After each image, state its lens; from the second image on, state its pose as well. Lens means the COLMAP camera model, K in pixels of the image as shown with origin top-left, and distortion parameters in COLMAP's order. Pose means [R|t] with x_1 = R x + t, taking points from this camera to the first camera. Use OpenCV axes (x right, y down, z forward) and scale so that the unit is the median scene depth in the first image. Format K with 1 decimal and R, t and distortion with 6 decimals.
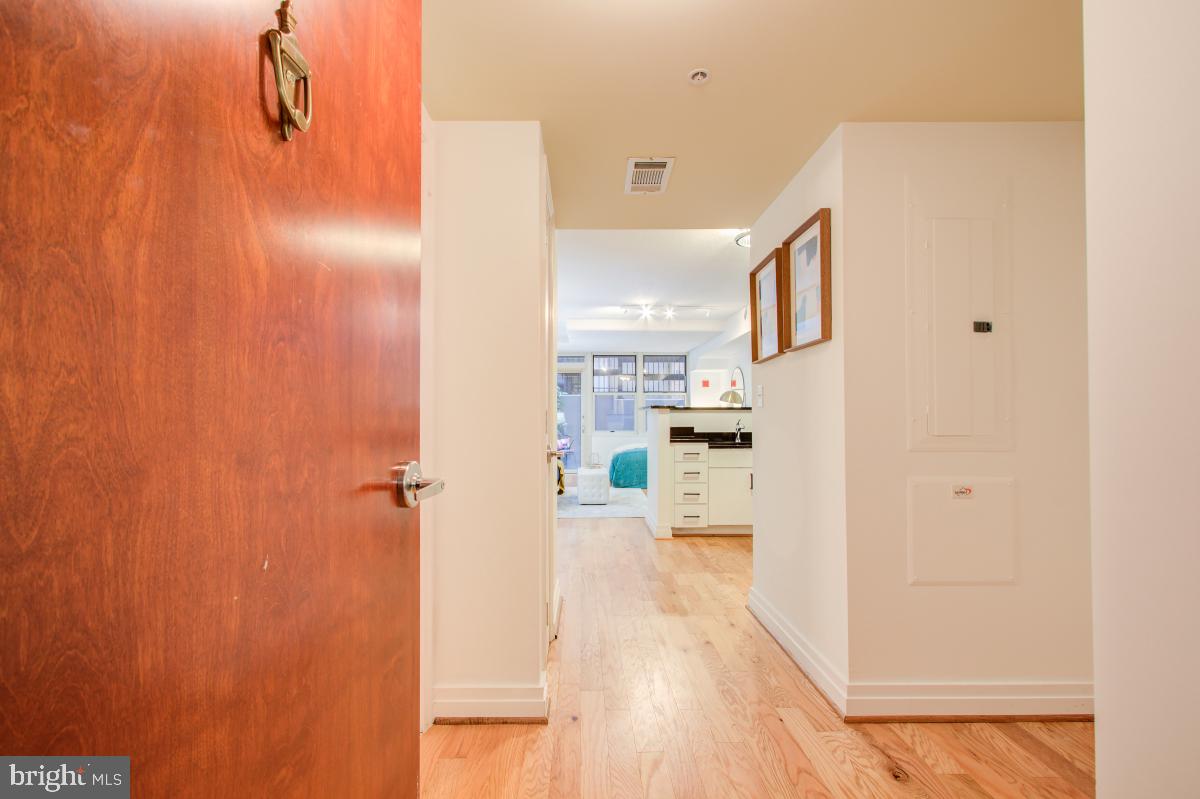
lens RADIAL K [[552.9, 0, 587.7], [0, 552.9, 410.2], [0, 0, 1]] dist [0.011411, 0.000510]
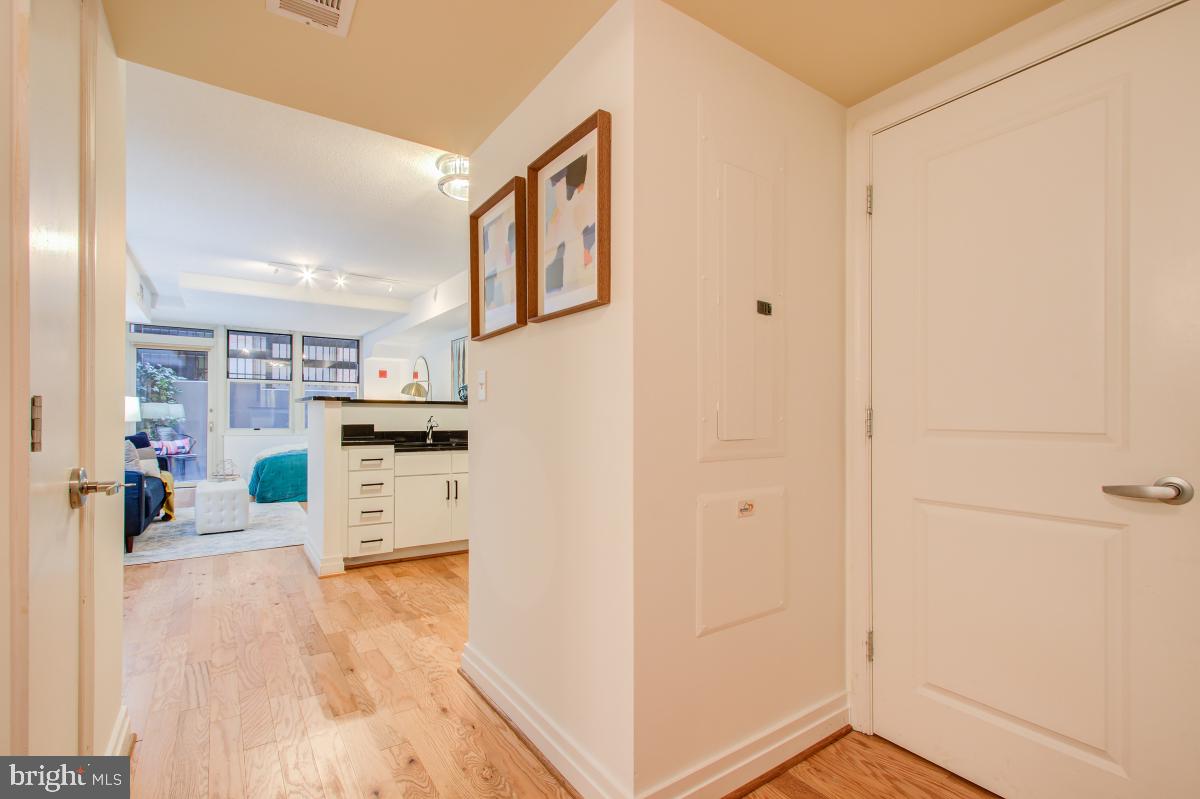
lens RADIAL K [[543.6, 0, 596.2], [0, 543.6, 417.0], [0, 0, 1]] dist [0.008696, 0.000088]
pose [[0.827592, 0.003661, 0.561318, 0.019400], [-0.015597, 0.999743, 0.016474, 0.001393], [-0.561113, -0.022388, 0.827436, 0.201590]]
